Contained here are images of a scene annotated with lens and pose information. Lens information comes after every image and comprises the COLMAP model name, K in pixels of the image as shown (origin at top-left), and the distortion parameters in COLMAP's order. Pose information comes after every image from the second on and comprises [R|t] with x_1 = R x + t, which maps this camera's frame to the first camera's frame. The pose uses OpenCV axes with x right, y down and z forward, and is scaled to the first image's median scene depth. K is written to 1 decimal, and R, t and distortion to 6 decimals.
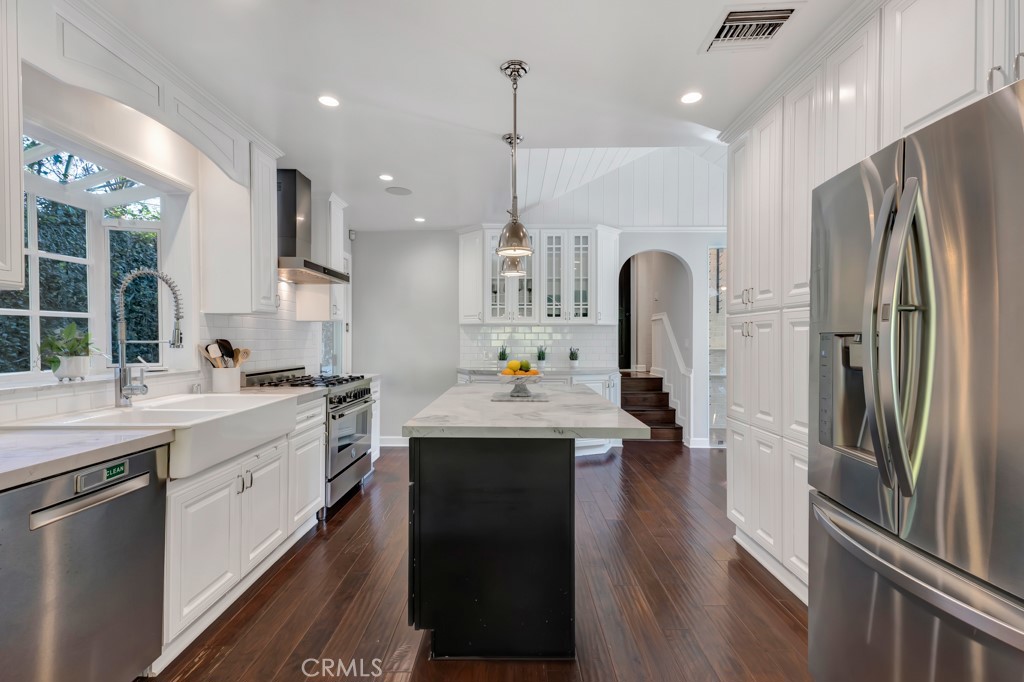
lens RADIAL K [[458.8, 0, 510.0], [0, 458.8, 341.9], [0, 0, 1]] dist [0.027239, -0.001075]
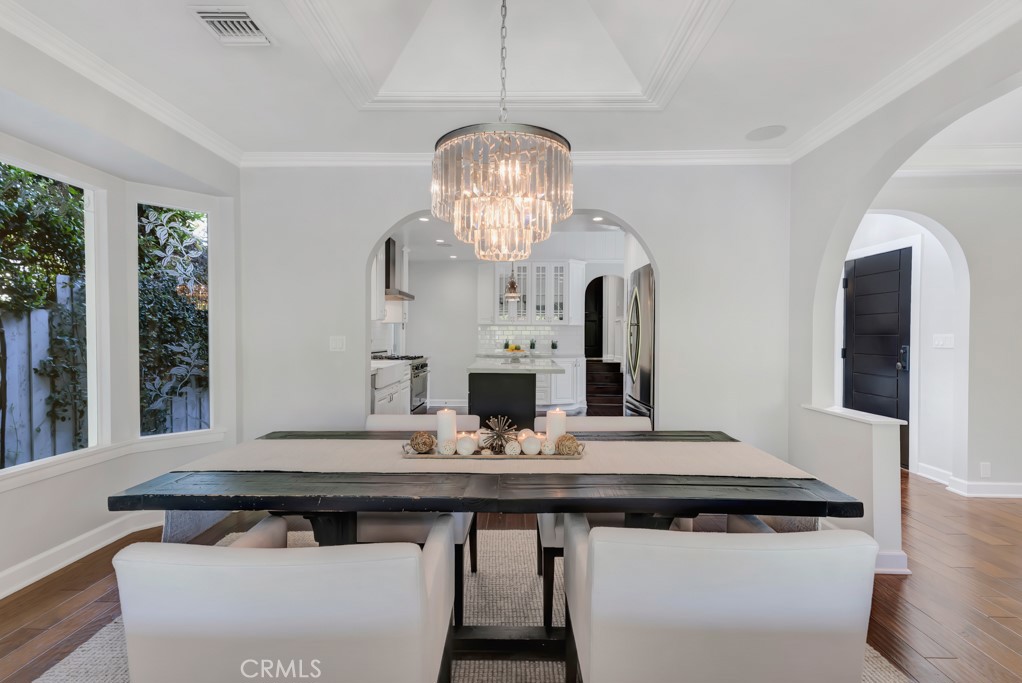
lens RADIAL K [[457.9, 0, 509.0], [0, 457.9, 342.4], [0, 0, 1]] dist [0.027239, -0.001075]
pose [[0.999933, 0.004152, -0.010774, 0.008177], [-0.004046, 0.999943, 0.009840, 0.005252], [0.010814, -0.009796, 0.999894, -0.515328]]
